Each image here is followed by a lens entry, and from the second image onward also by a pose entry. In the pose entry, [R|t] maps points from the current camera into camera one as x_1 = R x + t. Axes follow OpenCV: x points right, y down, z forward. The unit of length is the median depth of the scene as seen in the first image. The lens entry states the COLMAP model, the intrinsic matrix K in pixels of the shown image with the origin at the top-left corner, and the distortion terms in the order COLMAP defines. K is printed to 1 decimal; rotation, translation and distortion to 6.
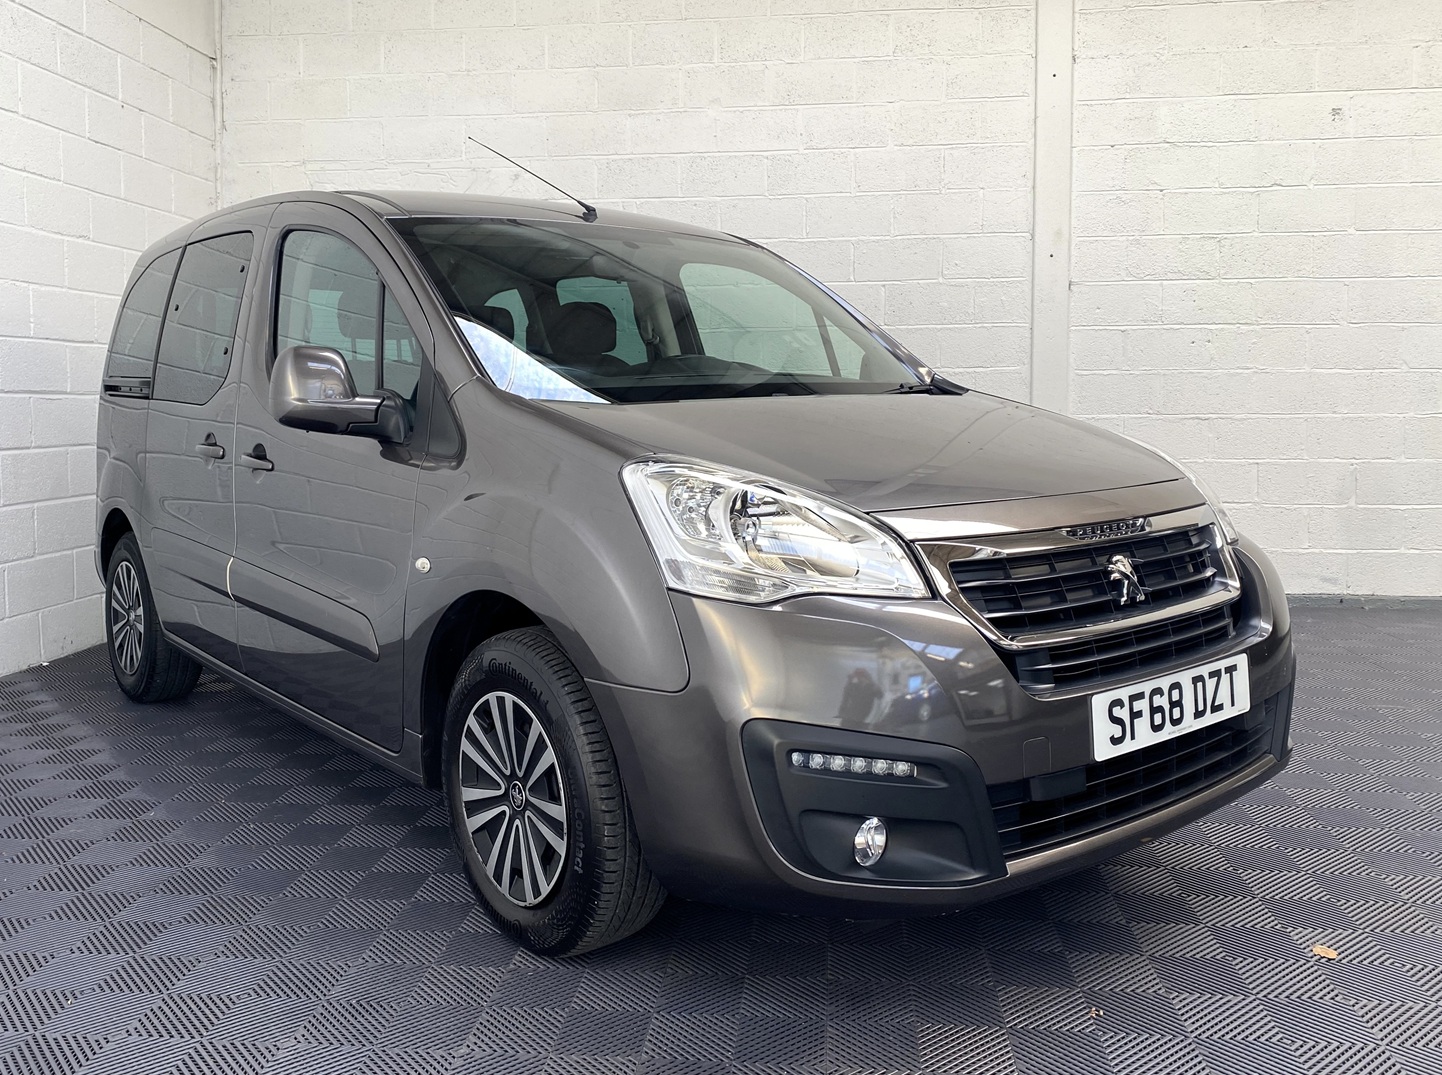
lens RADIAL K [[1090.8, 0, 737.4], [0, 1090.8, 430.7], [0, 0, 1]] dist [0.035287, -0.041717]
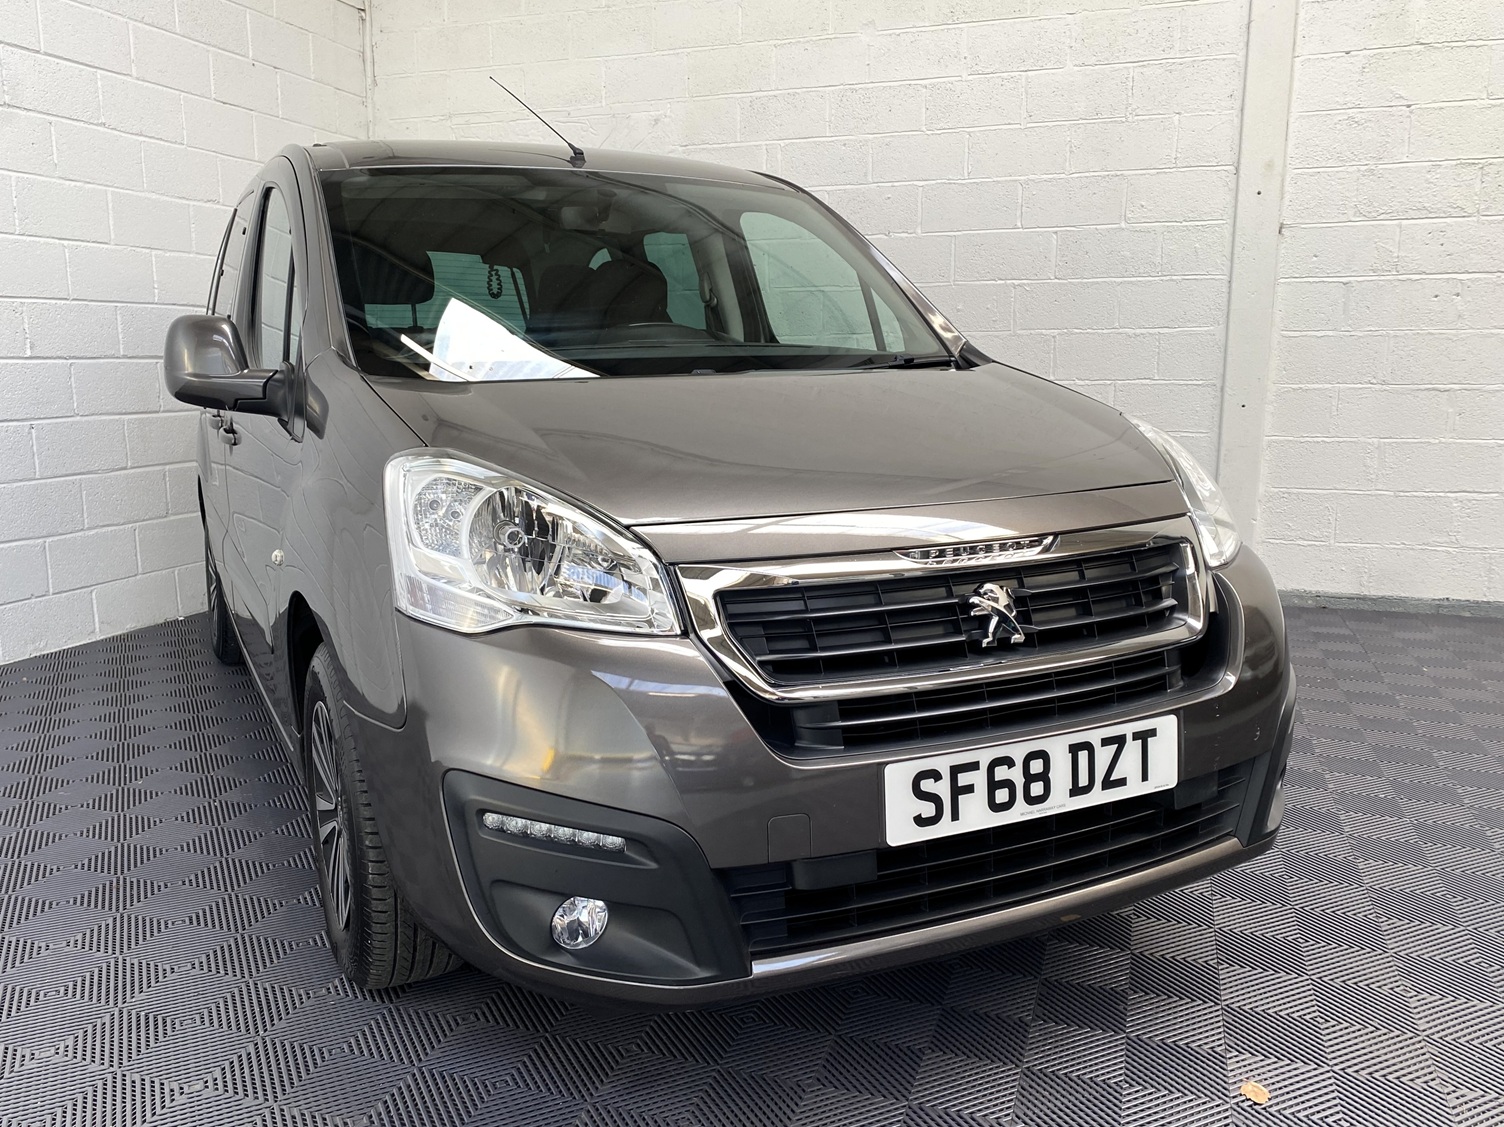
lens RADIAL K [[1122.9, 0, 809.1], [0, 1122.9, 508.1], [0, 0, 1]] dist [0.007881, 0.000035]
pose [[0.978358, 0.029407, -0.204820, 0.370057], [-0.007724, 0.994350, 0.105867, -0.023966], [0.206776, -0.101994, 0.973058, 0.189609]]
